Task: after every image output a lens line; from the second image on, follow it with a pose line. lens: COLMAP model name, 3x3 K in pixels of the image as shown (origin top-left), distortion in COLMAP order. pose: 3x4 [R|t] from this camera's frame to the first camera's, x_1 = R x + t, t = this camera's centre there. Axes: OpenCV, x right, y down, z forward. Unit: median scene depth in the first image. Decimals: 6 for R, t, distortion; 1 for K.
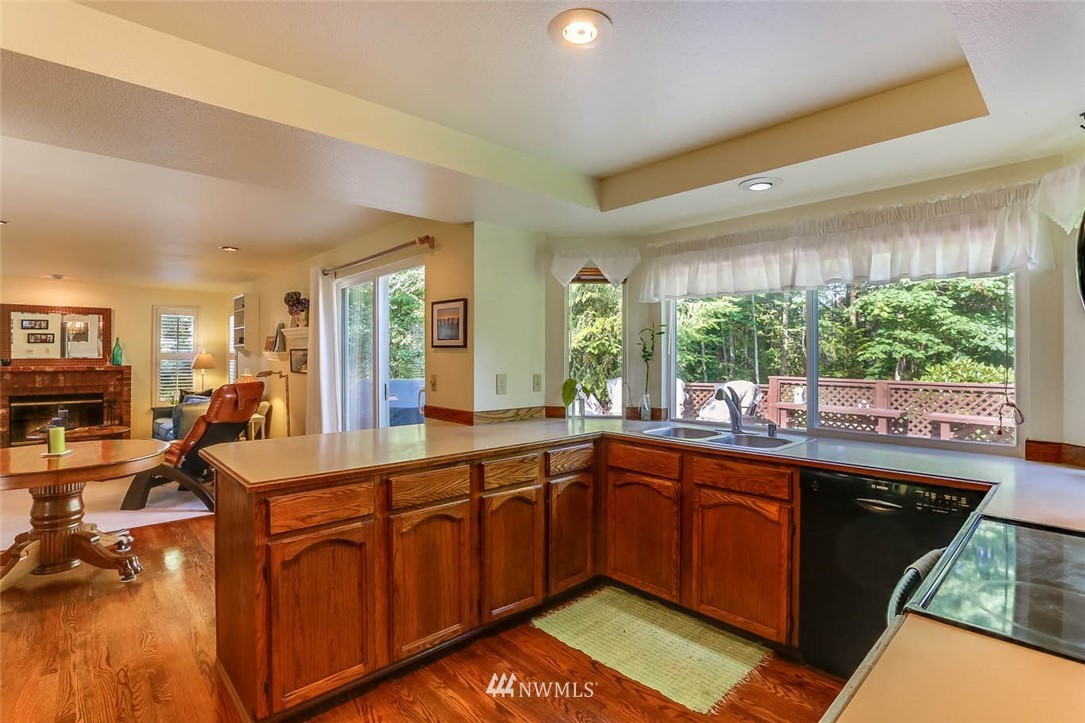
lens RADIAL K [[524.6, 0, 523.3], [0, 524.6, 357.6], [0, 0, 1]] dist [-0.001456, 0.000253]
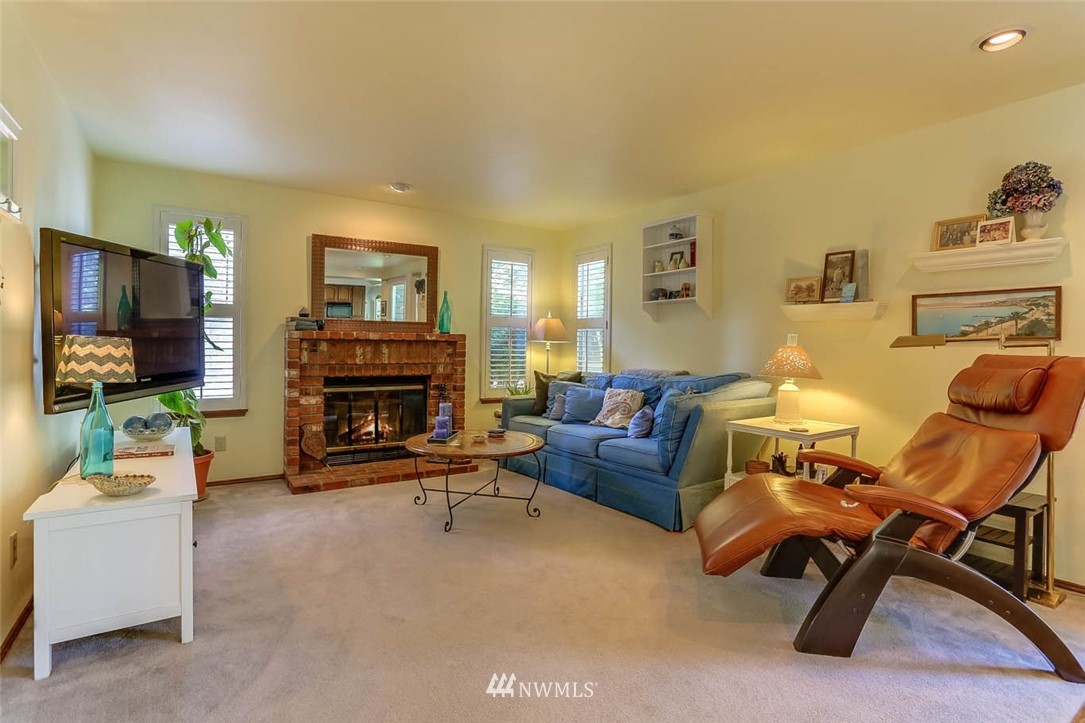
lens RADIAL K [[560.7, 0, 543.0], [0, 560.7, 344.6], [0, 0, 1]] dist [-0.001113, 0.000028]
pose [[0.990368, 0.006415, -0.138309, -0.566011], [-0.007077, 0.999966, -0.004296, 0.031446], [0.138276, 0.005233, 0.990380, 0.325449]]
